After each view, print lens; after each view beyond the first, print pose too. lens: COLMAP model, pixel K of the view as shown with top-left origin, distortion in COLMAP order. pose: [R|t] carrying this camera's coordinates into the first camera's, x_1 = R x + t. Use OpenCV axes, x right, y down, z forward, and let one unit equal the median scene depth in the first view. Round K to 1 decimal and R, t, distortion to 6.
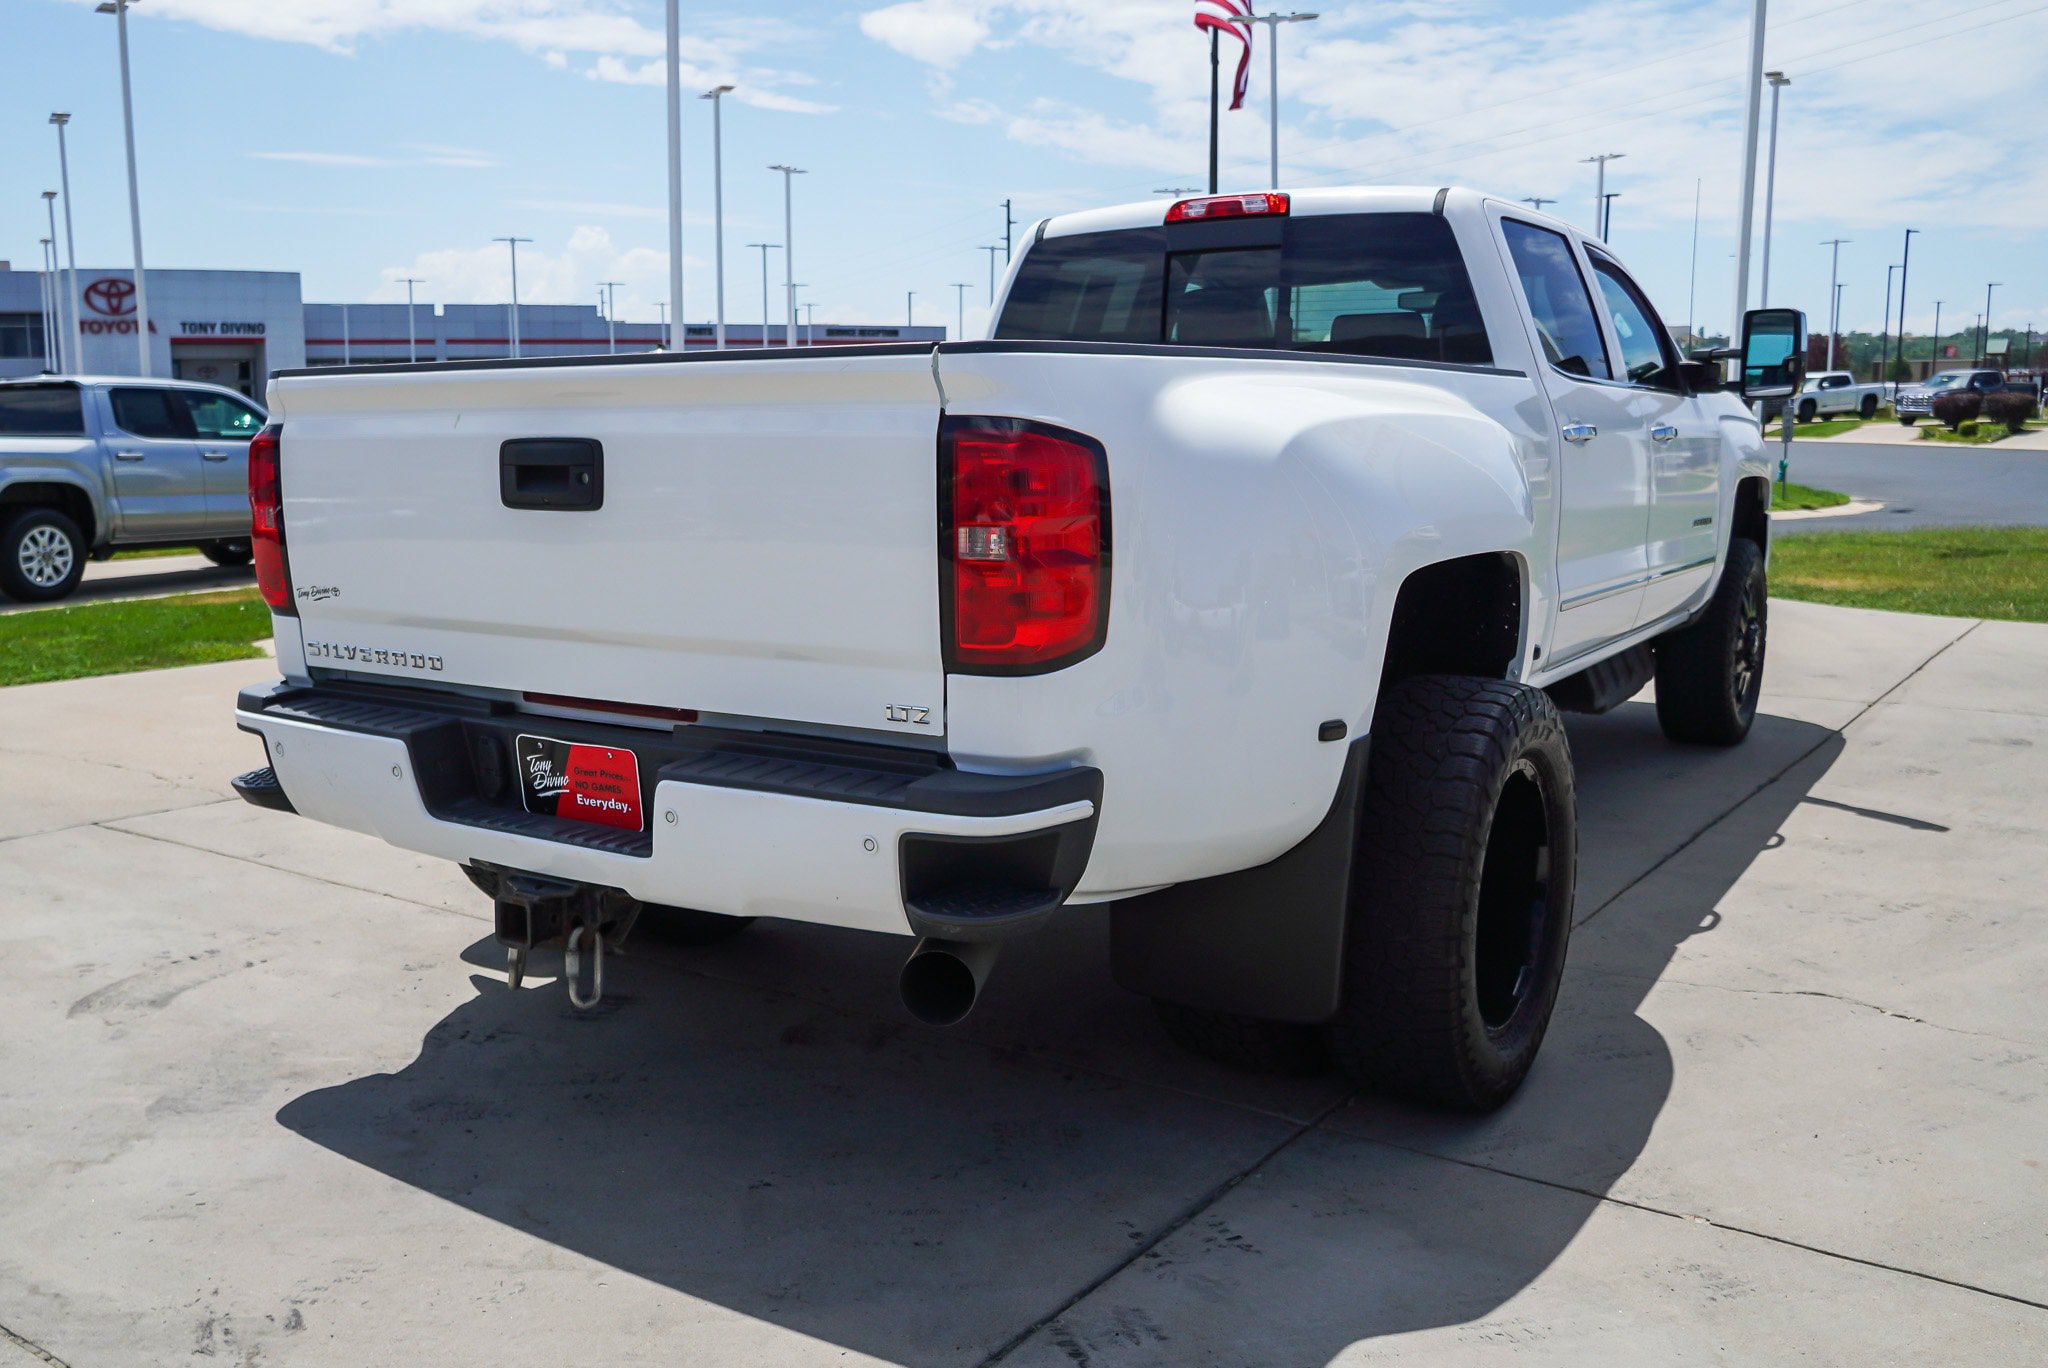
lens RADIAL K [[1830.1, 0, 970.6], [0, 1830.1, 657.4], [0, 0, 1]] dist [-0.049682, -0.003593]
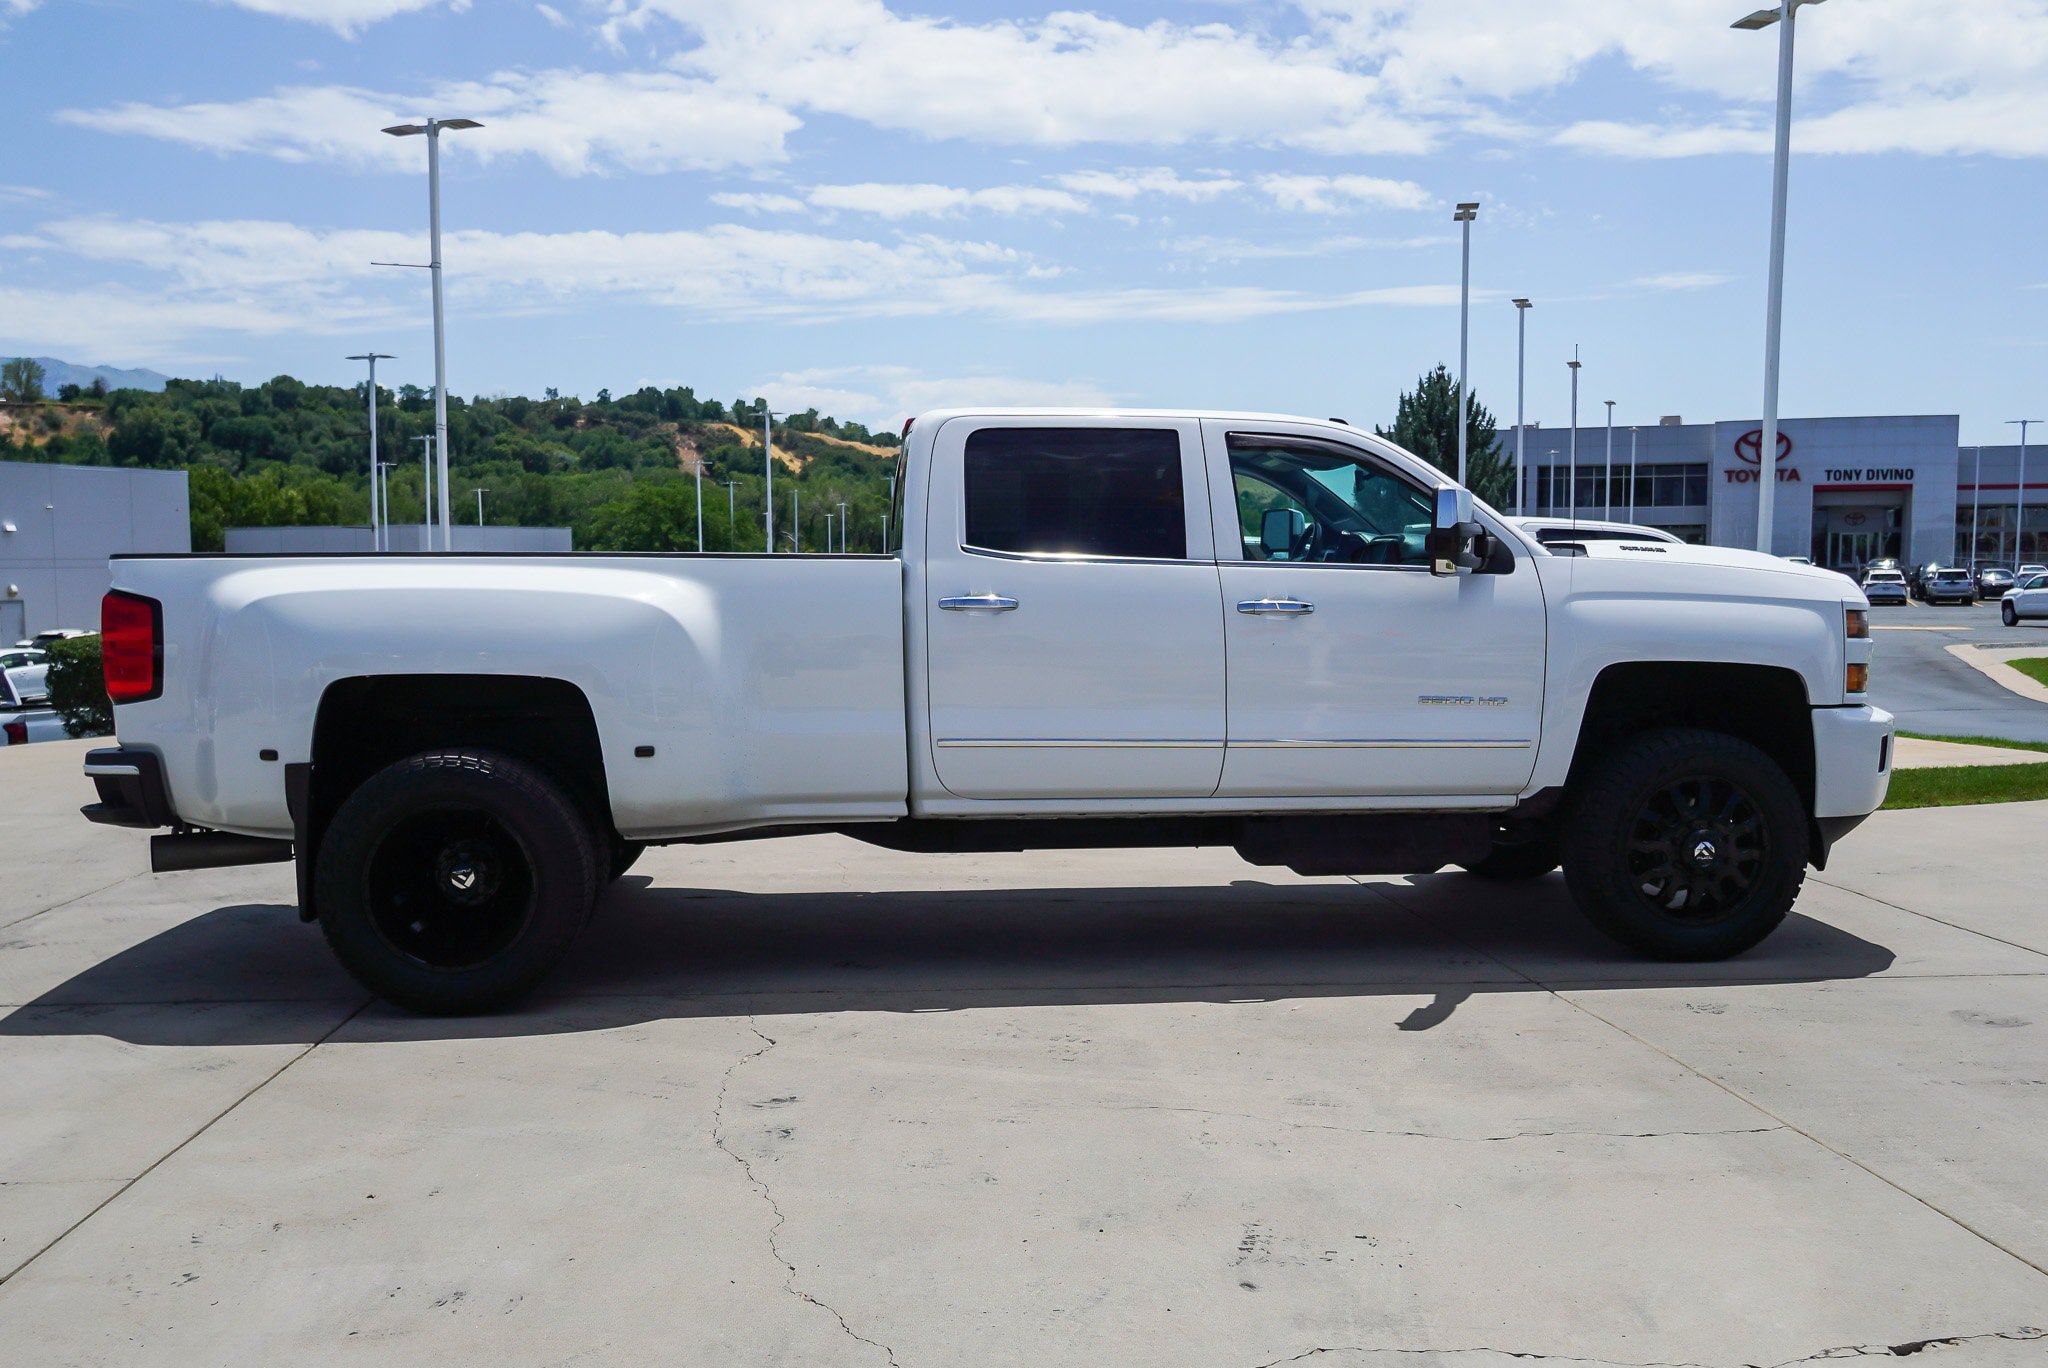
lens RADIAL K [[1860.5, 0, 1023.6], [0, 1860.5, 709.8], [0, 0, 1]] dist [-0.030480, 0.005783]
pose [[0.621256, 0.069592, -0.780511, 1.638488], [-0.109840, 0.993949, 0.001195, -0.070626], [0.775871, 0.084989, 0.625141, 0.314964]]
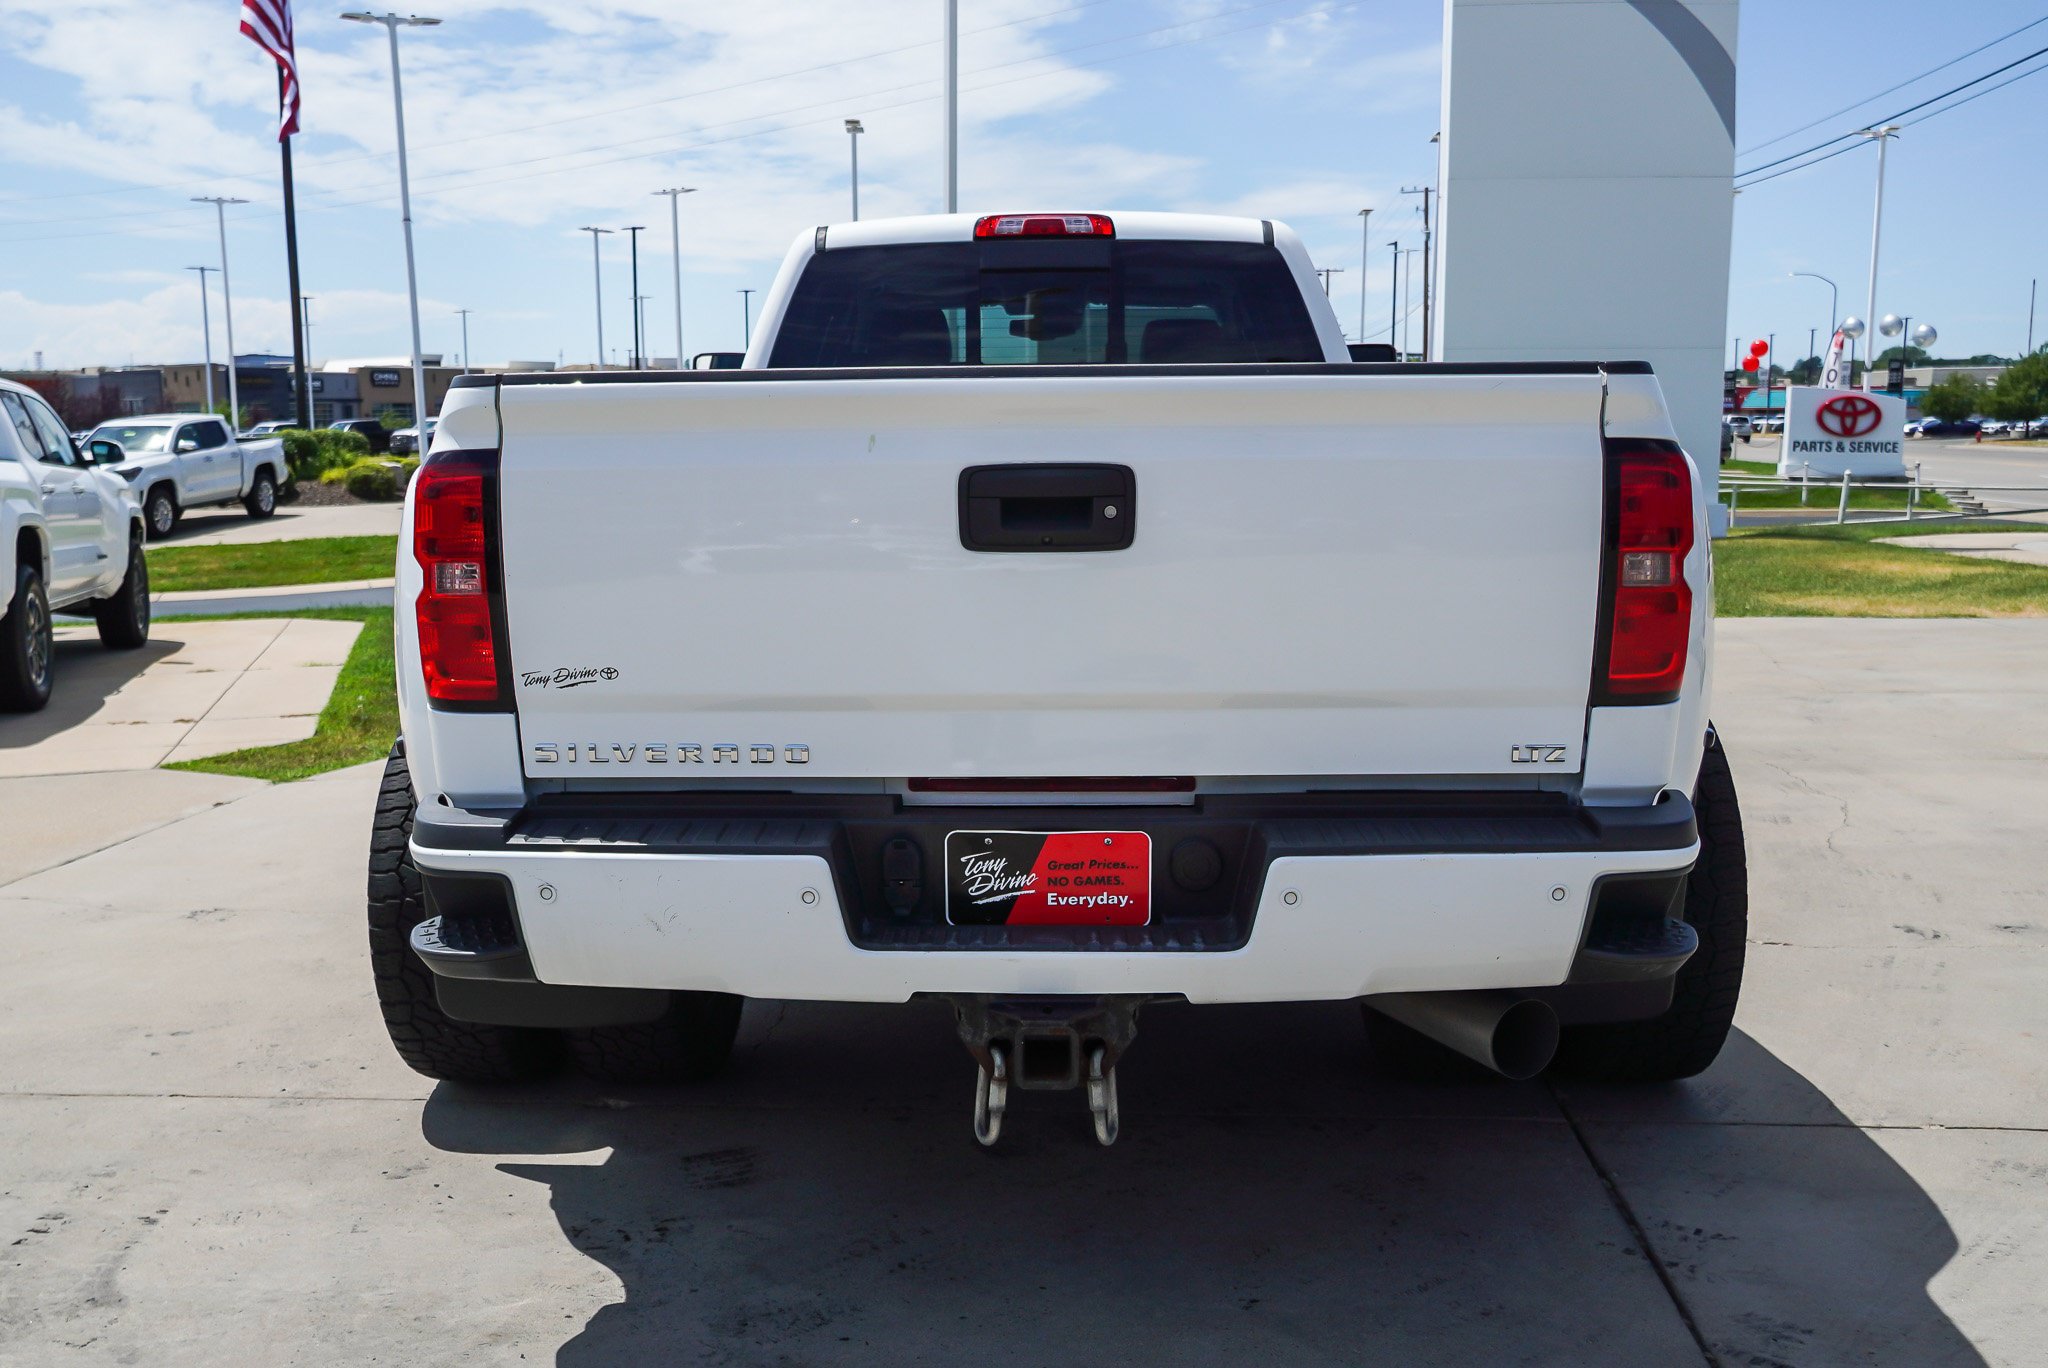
lens RADIAL K [[1860.5, 0, 1023.6], [0, 1860.5, 709.8], [0, 0, 1]] dist [-0.030480, 0.005783]
pose [[0.841793, -0.077940, 0.534144, -0.536817], [0.074132, 0.996838, 0.028625, -0.026745], [-0.534686, 0.015501, 0.844909, 0.232918]]
